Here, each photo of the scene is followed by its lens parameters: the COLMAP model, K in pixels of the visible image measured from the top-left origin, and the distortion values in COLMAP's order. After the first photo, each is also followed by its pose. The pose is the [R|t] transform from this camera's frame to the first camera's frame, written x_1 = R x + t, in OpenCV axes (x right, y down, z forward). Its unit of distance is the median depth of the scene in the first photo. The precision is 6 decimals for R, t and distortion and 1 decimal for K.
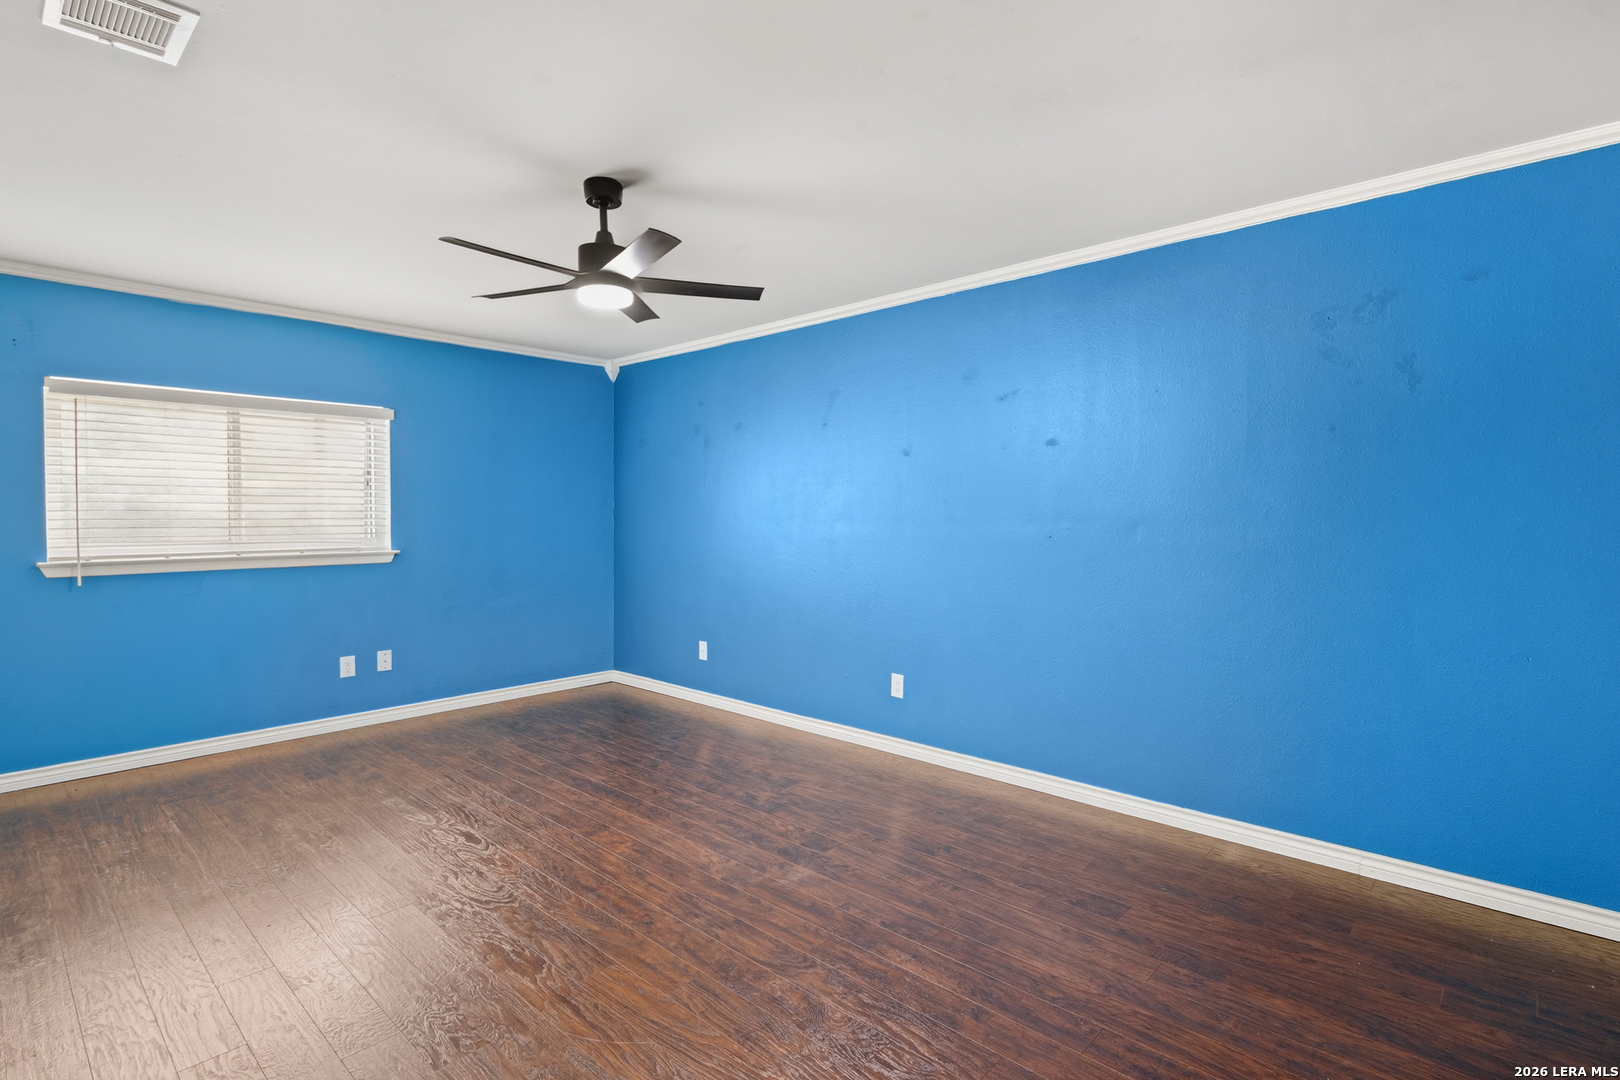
lens RADIAL K [[761.8, 0, 827.3], [0, 761.8, 540.3], [0, 0, 1]] dist [0.000884, -0.000022]
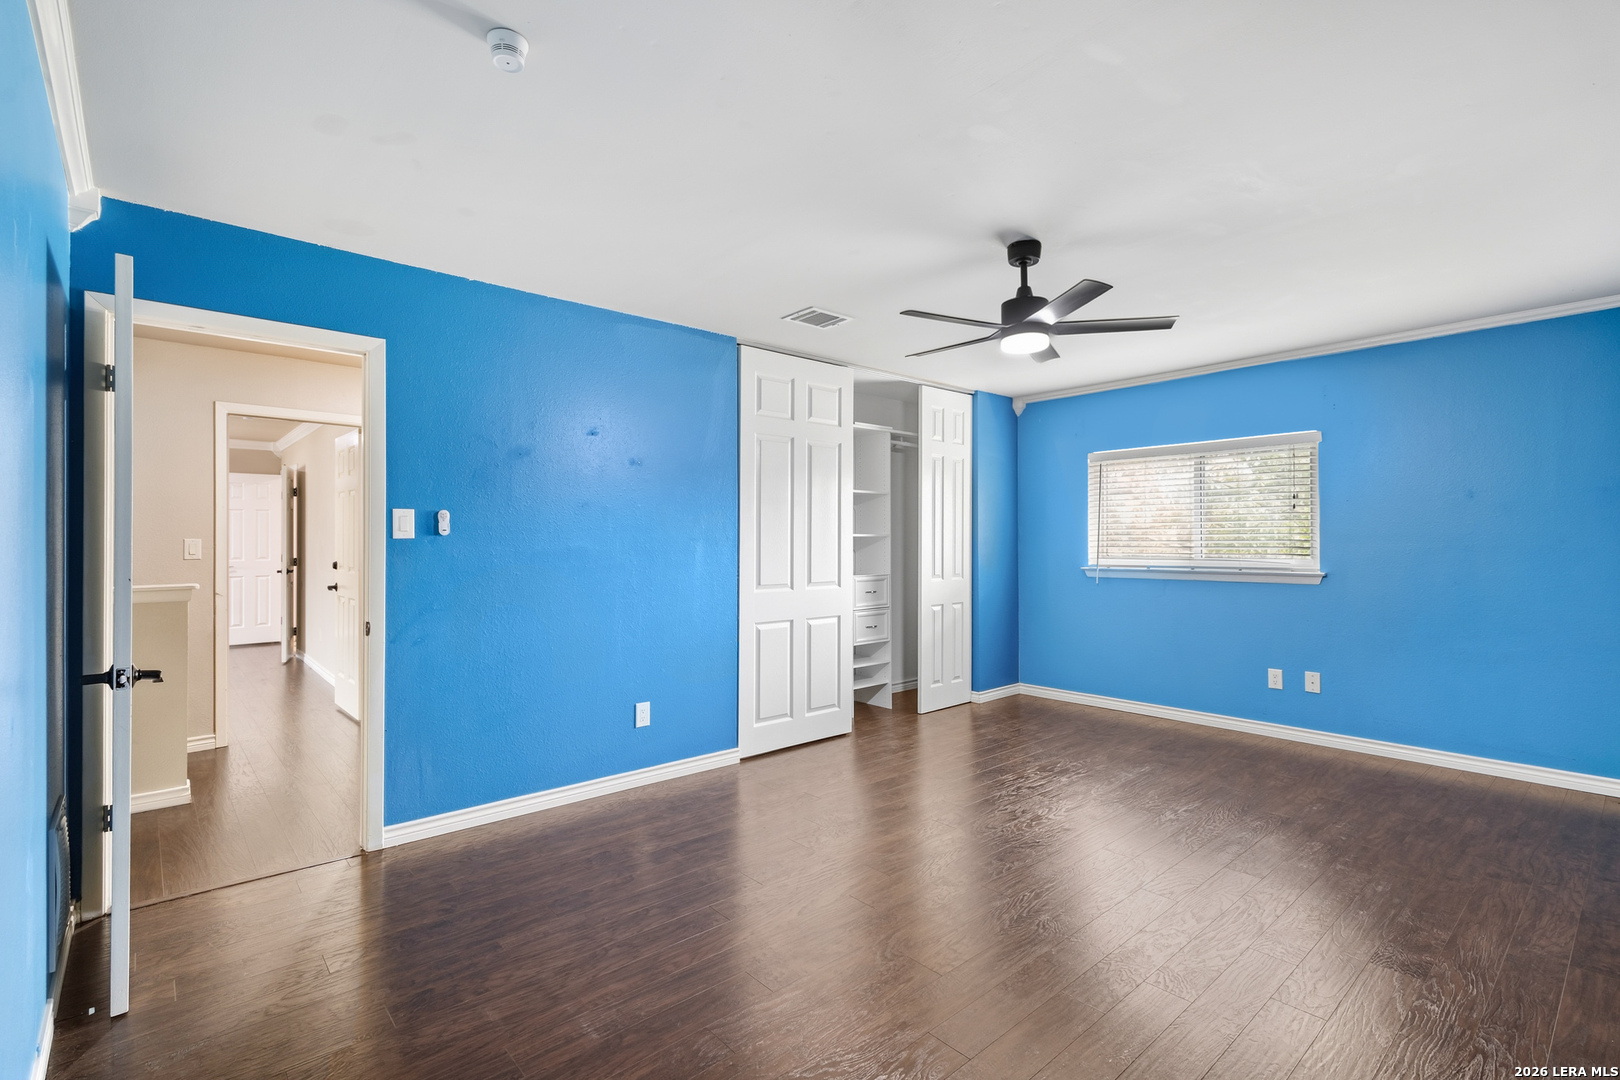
lens RADIAL K [[761.8, 0, 827.3], [0, 761.8, 540.3], [0, 0, 1]] dist [0.000884, -0.000022]
pose [[-0.105529, -0.000236, -0.994416, 0.583972], [-0.028822, 0.999581, 0.002821, -0.015531], [0.993998, 0.028959, -0.105492, 0.561673]]
